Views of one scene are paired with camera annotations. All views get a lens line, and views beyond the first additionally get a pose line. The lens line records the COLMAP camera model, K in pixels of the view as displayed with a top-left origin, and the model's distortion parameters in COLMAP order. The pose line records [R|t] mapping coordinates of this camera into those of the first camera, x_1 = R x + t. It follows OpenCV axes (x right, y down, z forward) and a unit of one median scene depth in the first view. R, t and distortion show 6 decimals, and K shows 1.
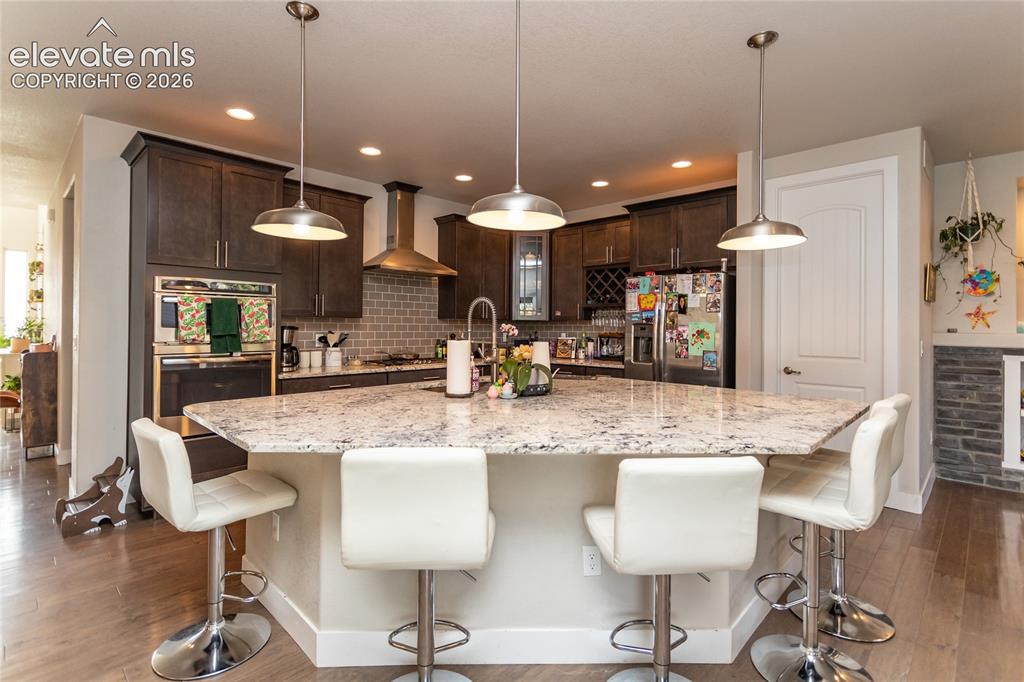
lens RADIAL K [[479.3, 0, 545.5], [0, 479.3, 326.7], [0, 0, 1]] dist [0.002229, -0.000884]
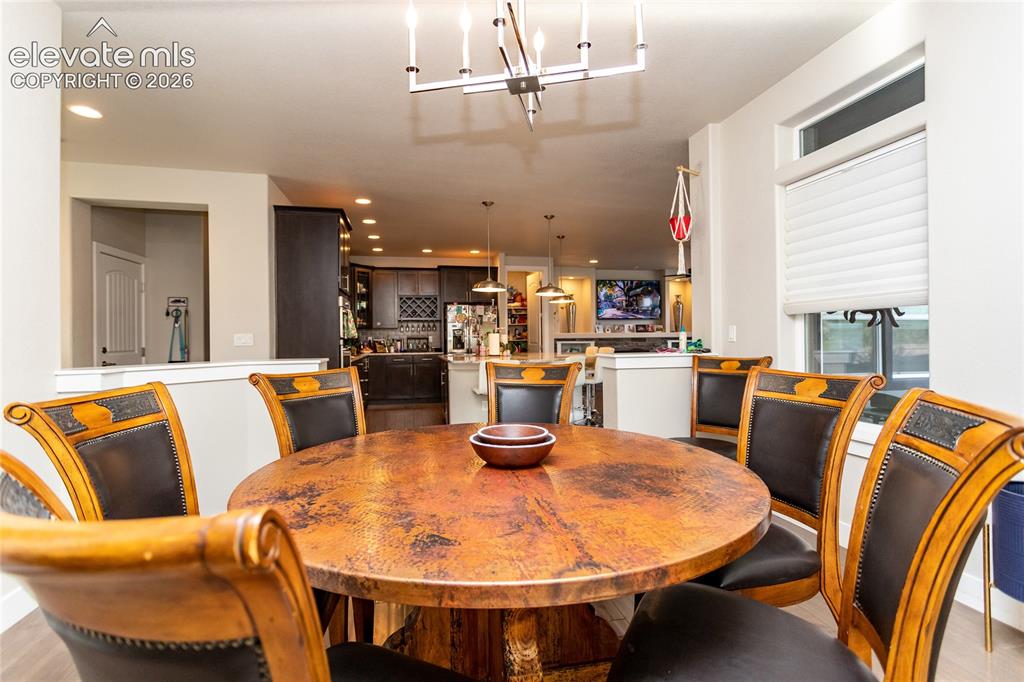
lens RADIAL K [[479.3, 0, 509.7], [0, 479.3, 336.7], [0, 0, 1]] dist [0.002229, -0.000884]
pose [[0.589330, -0.009065, 0.807841, -1.126750], [0.012502, 0.999920, 0.002100, 0.020216], [-0.807795, 0.008862, 0.589396, -0.288806]]
